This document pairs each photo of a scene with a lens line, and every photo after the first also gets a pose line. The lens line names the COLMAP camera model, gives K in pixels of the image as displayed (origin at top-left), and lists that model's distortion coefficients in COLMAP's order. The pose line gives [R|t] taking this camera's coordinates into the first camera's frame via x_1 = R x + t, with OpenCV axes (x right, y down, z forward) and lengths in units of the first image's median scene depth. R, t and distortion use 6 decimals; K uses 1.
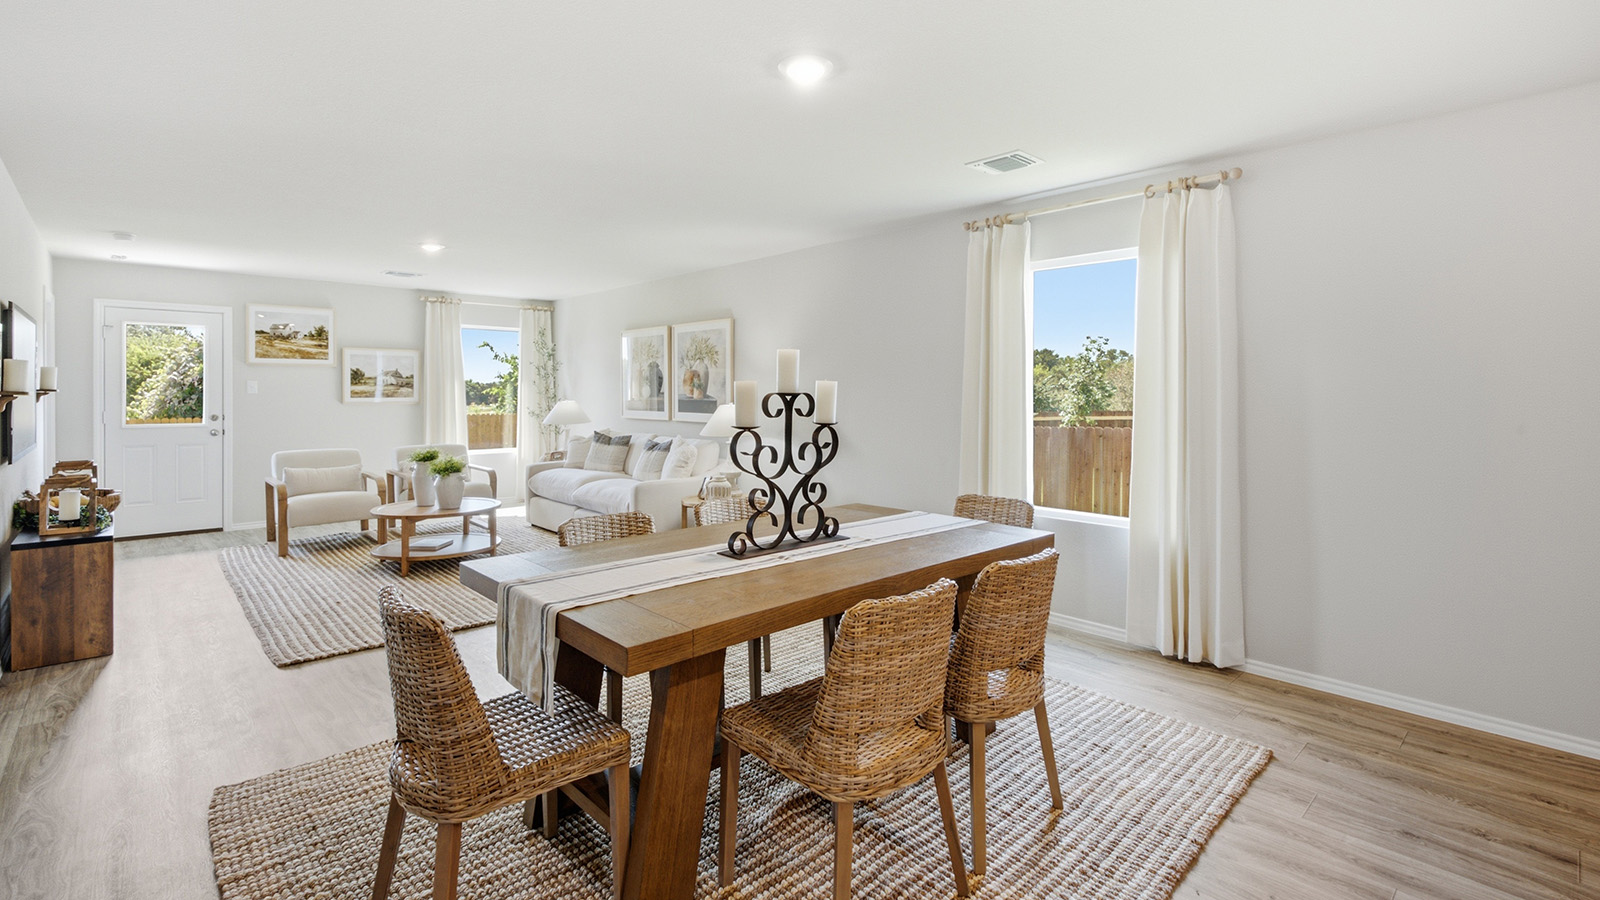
lens RADIAL K [[731.7, 0, 791.3], [0, 731.7, 398.2], [0, 0, 1]] dist [-0.002740, 0.002943]
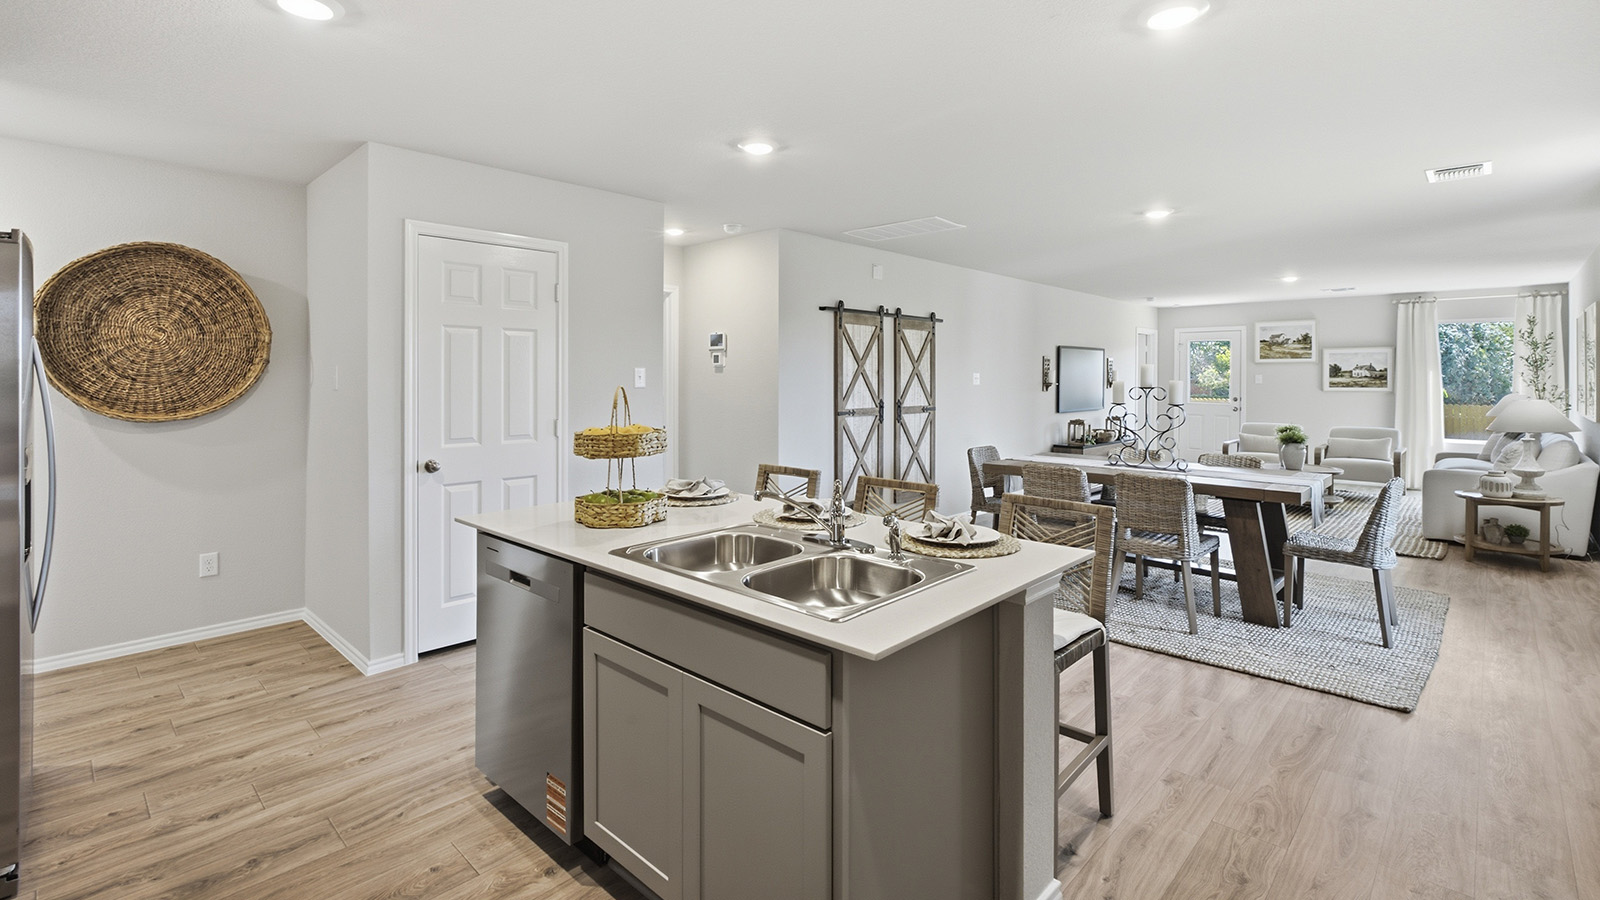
lens RADIAL K [[731.7, 0, 809.2], [0, 731.7, 377.7], [0, 0, 1]] dist [-0.002740, 0.002943]
pose [[0.075017, -0.000265, -0.997182, 0.649534], [-0.010701, 0.999942, -0.001071, -0.007106], [0.997125, 0.010751, 0.075010, -0.001499]]
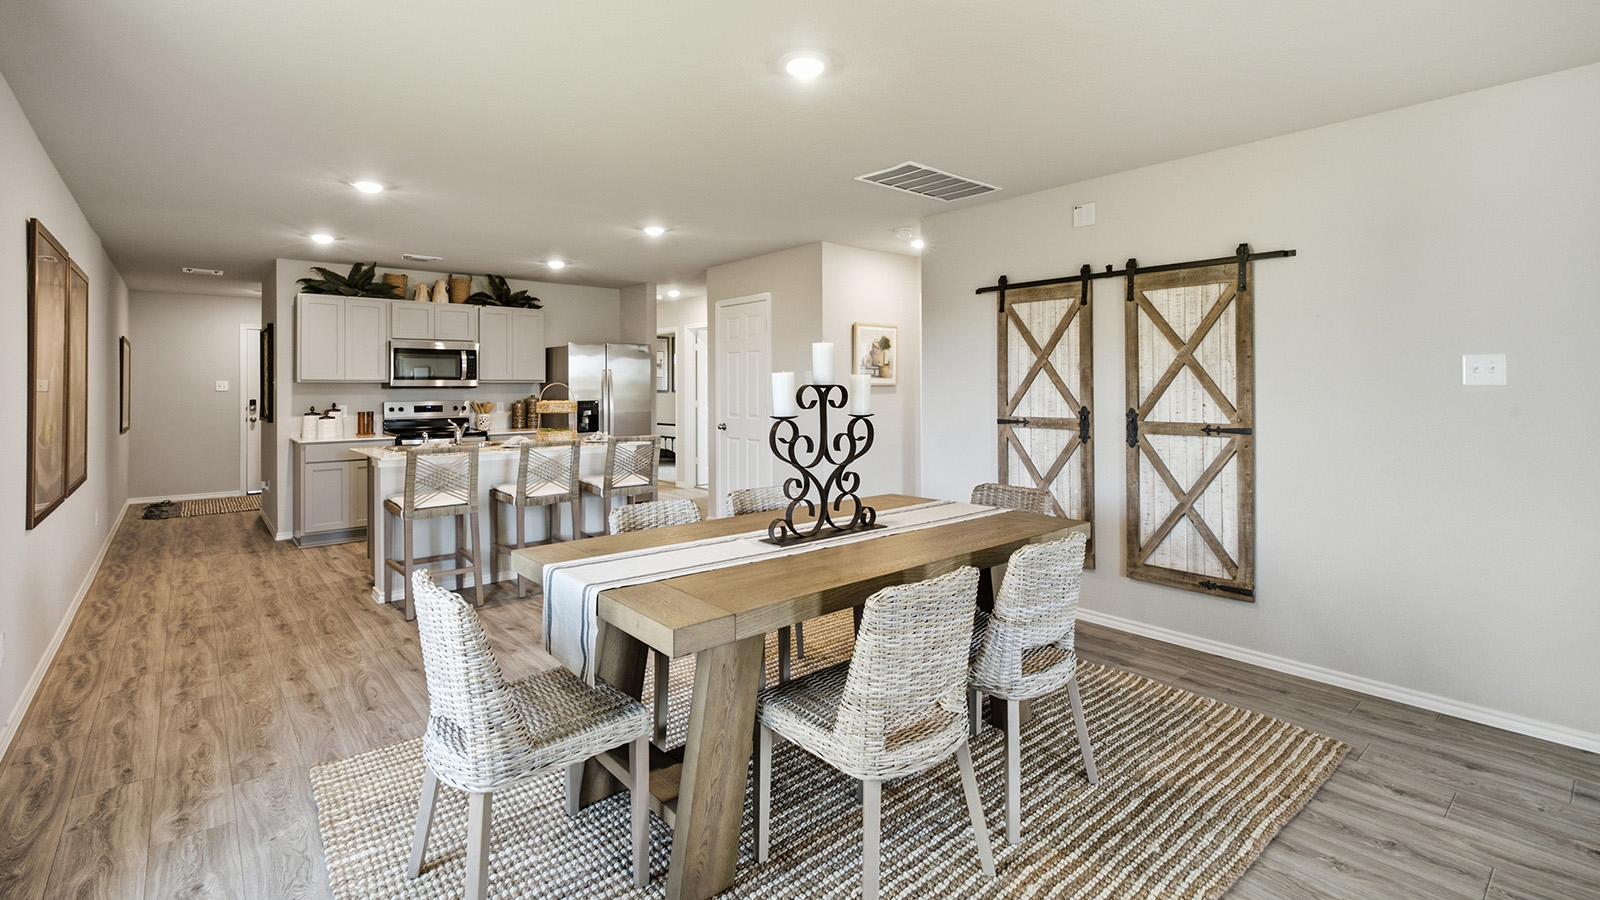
lens RADIAL K [[731.7, 0, 813.4], [0, 731.7, 367.0], [0, 0, 1]] dist [-0.002740, 0.002943]
pose [[-0.999461, 0.005592, 0.032353, -0.011743], [0.005050, 0.999846, -0.016814, -0.005511], [-0.032443, -0.016642, -0.999335, 0.726127]]
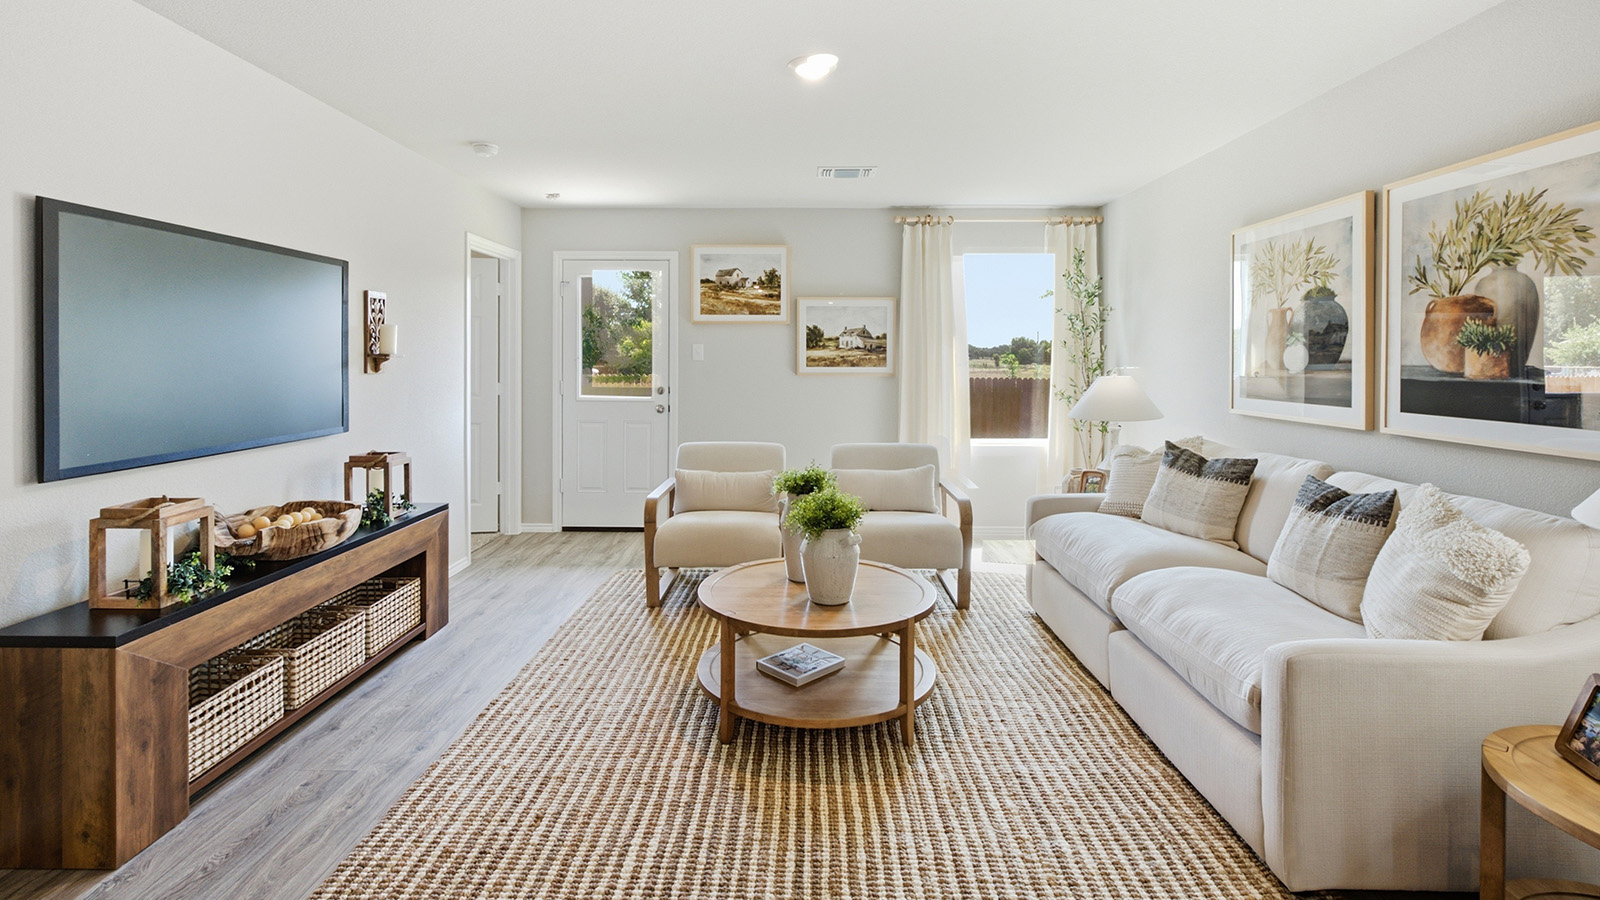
lens RADIAL K [[731.7, 0, 796.1], [0, 731.7, 370.6], [0, 0, 1]] dist [-0.002740, 0.002943]
pose [[0.729783, 0.011501, -0.683582, -0.122782], [-0.006986, 0.999932, 0.009366, -0.003608], [0.683643, -0.002060, 0.729814, 0.499761]]
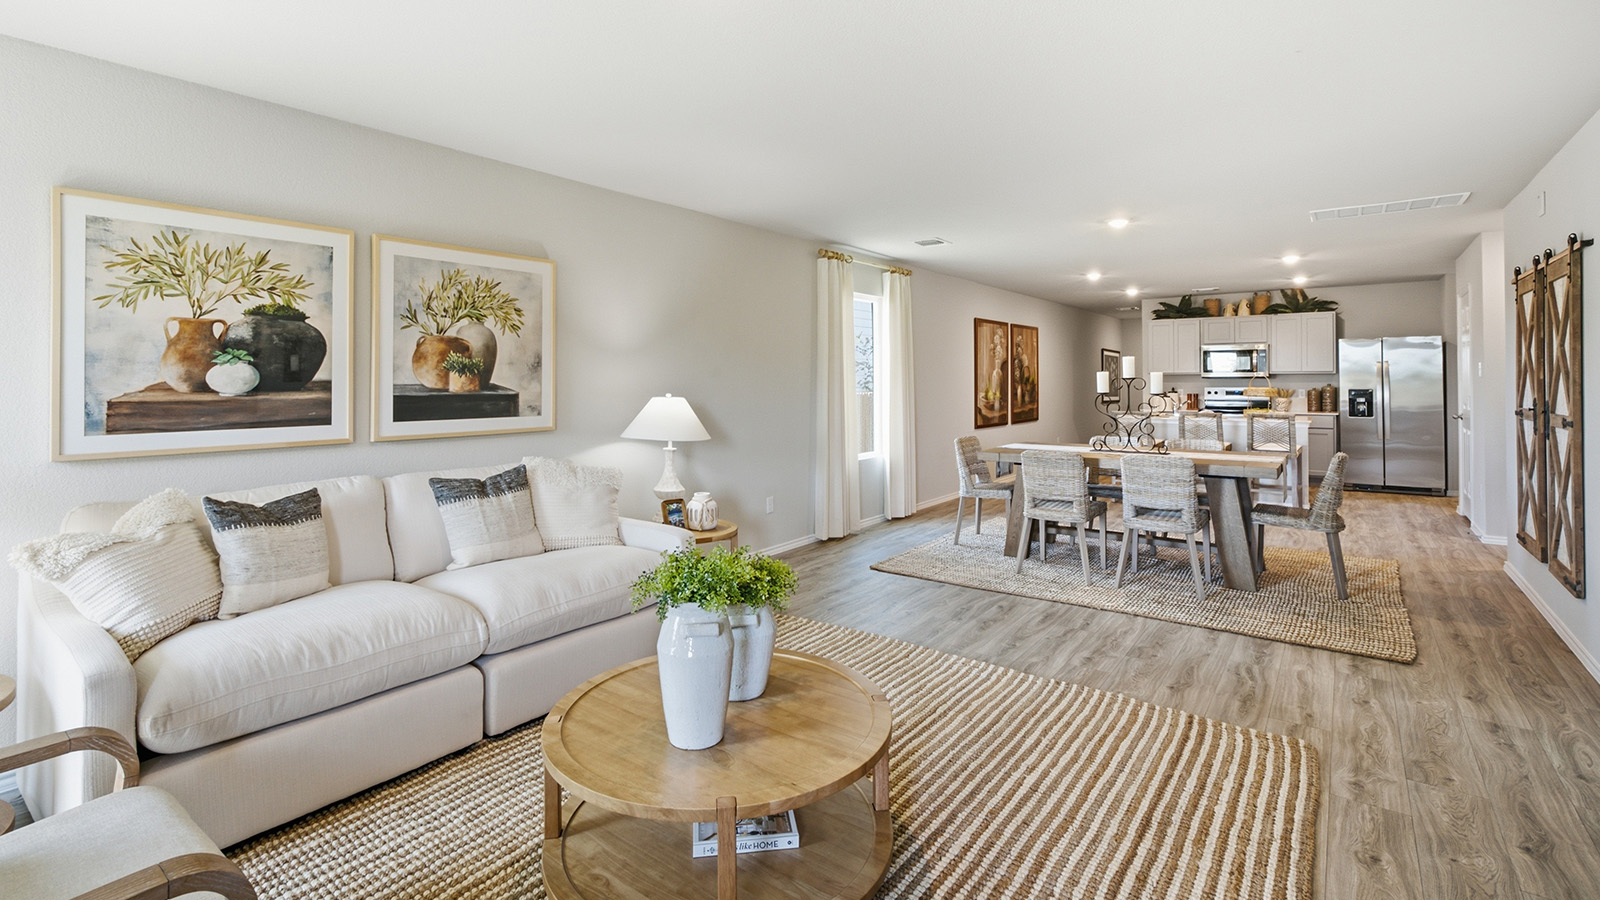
lens RADIAL K [[731.7, 0, 796.9], [0, 731.7, 375.2], [0, 0, 1]] dist [-0.002740, 0.002943]
pose [[-0.184527, 0.005787, 0.982810, -0.662414], [0.011825, 0.999923, -0.003668, -0.006210], [-0.982756, 0.010945, -0.184581, 0.819775]]
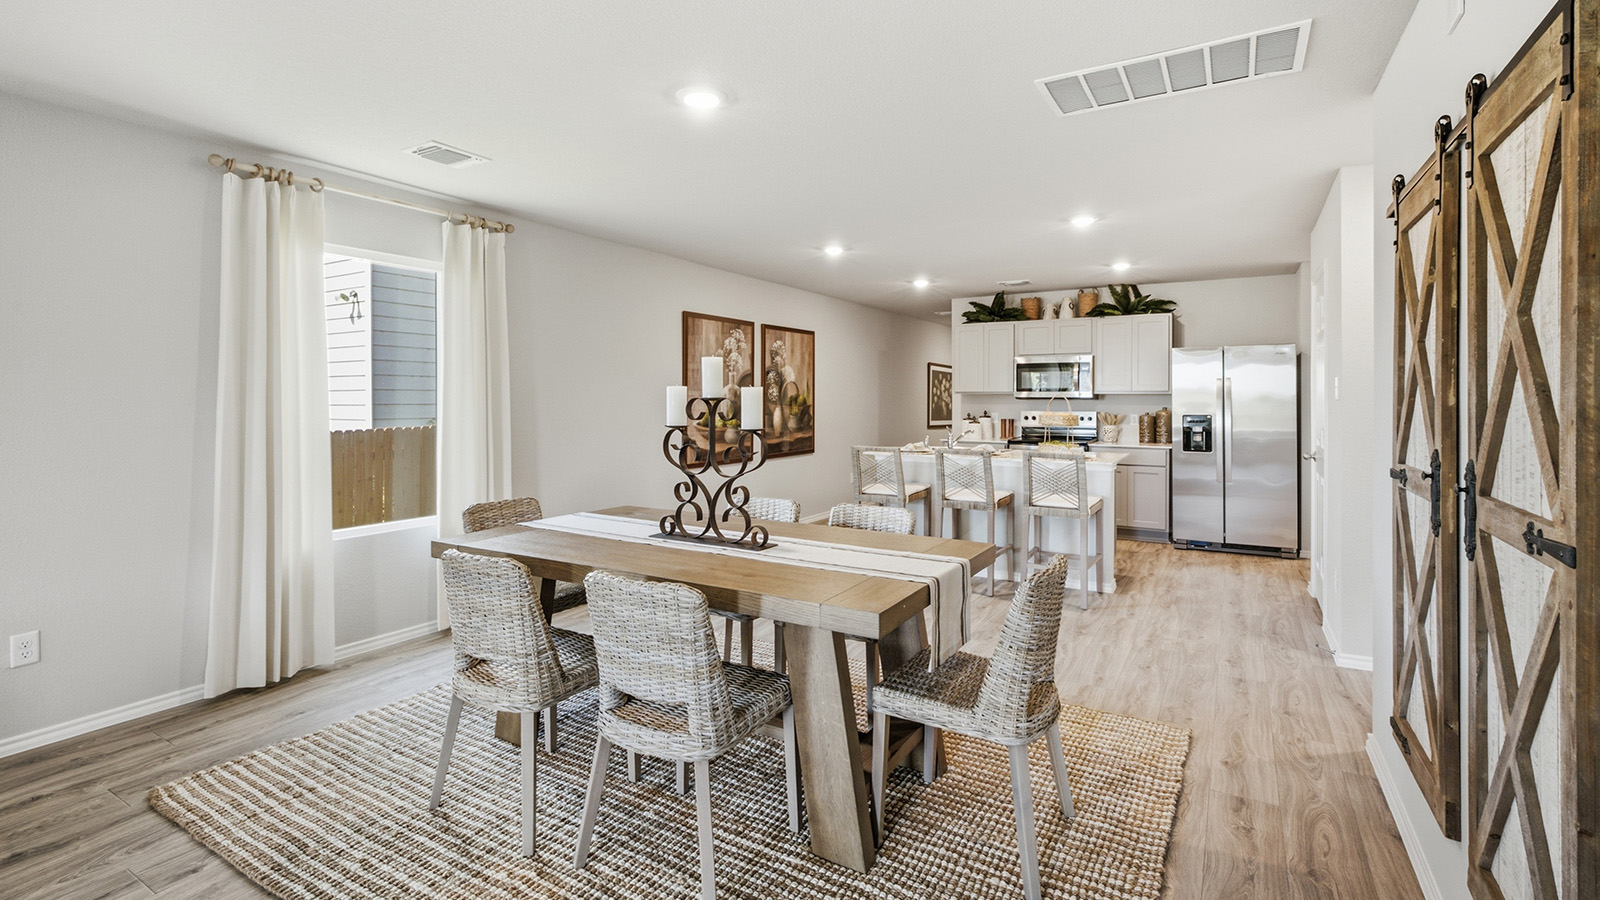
lens RADIAL K [[731.7, 0, 796.5], [0, 731.7, 399.3], [0, 0, 1]] dist [-0.002740, 0.002943]
pose [[-0.284727, -0.002885, 0.958604, -0.380931], [0.005906, 0.999971, 0.004763, -0.003267], [-0.958591, 0.007018, -0.284701, 0.423567]]
